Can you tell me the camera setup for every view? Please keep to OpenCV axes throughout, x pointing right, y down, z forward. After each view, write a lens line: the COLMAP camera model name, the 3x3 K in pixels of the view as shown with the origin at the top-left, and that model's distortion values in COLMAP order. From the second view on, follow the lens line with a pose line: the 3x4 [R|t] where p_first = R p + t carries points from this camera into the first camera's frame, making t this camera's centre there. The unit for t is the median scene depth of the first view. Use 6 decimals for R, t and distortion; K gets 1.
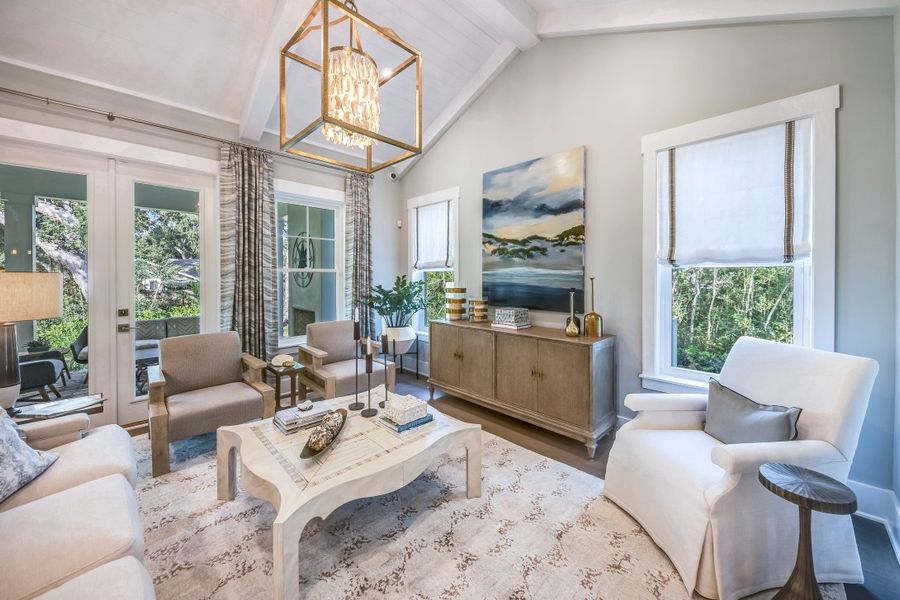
lens RADIAL K [[338.3, 0, 451.6], [0, 338.3, 279.8], [0, 0, 1]] dist [-0.000397, -0.000123]
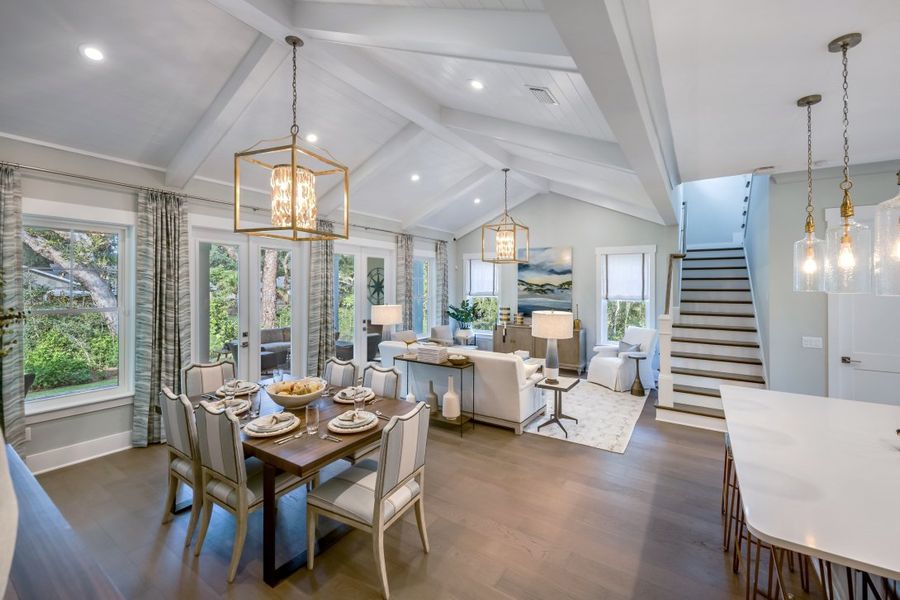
lens RADIAL K [[373.8, 0, 449.6], [0, 373.8, 280.4], [0, 0, 1]] dist [0.000092, -0.000075]
pose [[0.979823, 0.008906, 0.199667, -0.795895], [-0.004436, 0.999730, -0.022823, -0.089404], [-0.199816, 0.021477, 0.979598, -1.129744]]
